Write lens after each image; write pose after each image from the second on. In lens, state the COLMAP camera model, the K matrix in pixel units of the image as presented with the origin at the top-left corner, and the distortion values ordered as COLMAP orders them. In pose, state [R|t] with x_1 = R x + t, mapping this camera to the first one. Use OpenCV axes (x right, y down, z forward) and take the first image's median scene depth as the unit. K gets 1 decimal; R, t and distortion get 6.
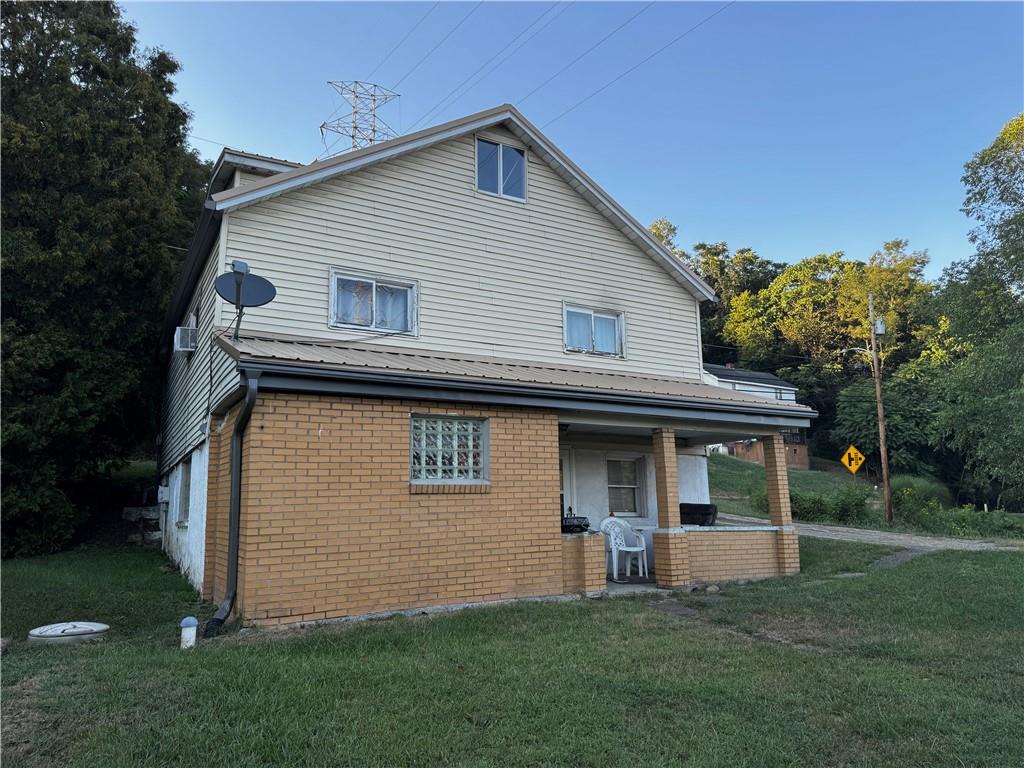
lens RADIAL K [[709.9, 0, 509.6], [0, 709.9, 388.7], [0, 0, 1]] dist [0.128752, -0.182990]
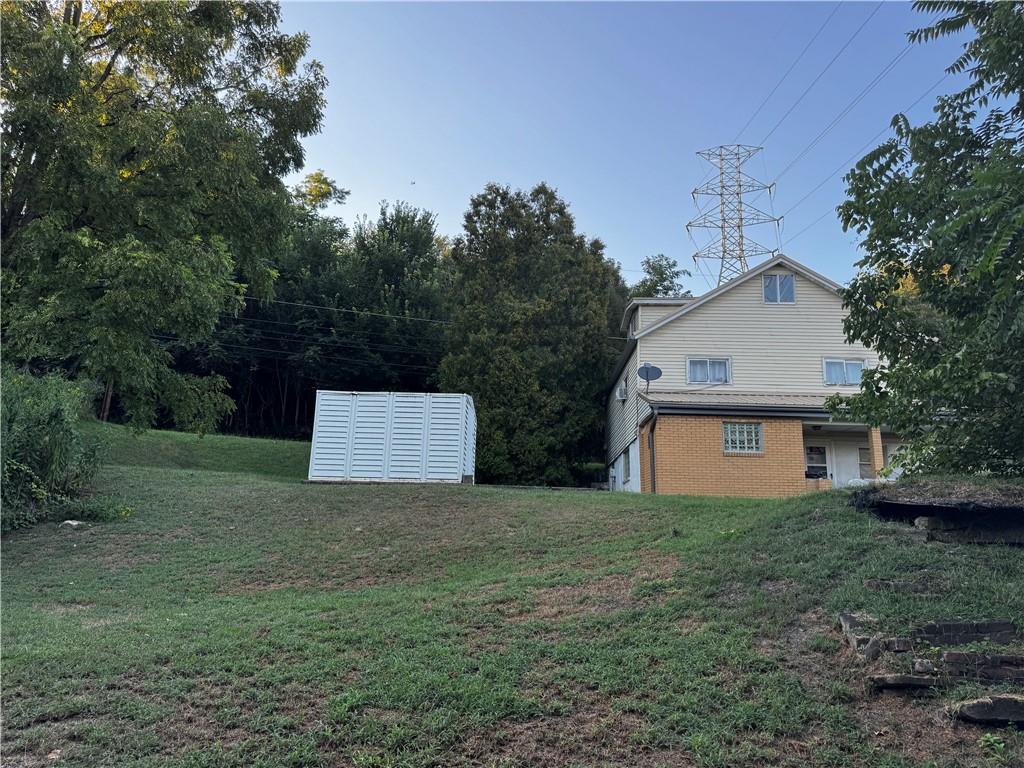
lens RADIAL K [[709.9, 0, 509.6], [0, 709.9, 388.7], [0, 0, 1]] dist [0.128752, -0.182990]
pose [[0.862388, -0.070207, -0.501356, 0.325849], [0.047082, 0.997168, -0.058651, 0.024651], [0.504054, 0.026975, 0.863251, -1.000633]]
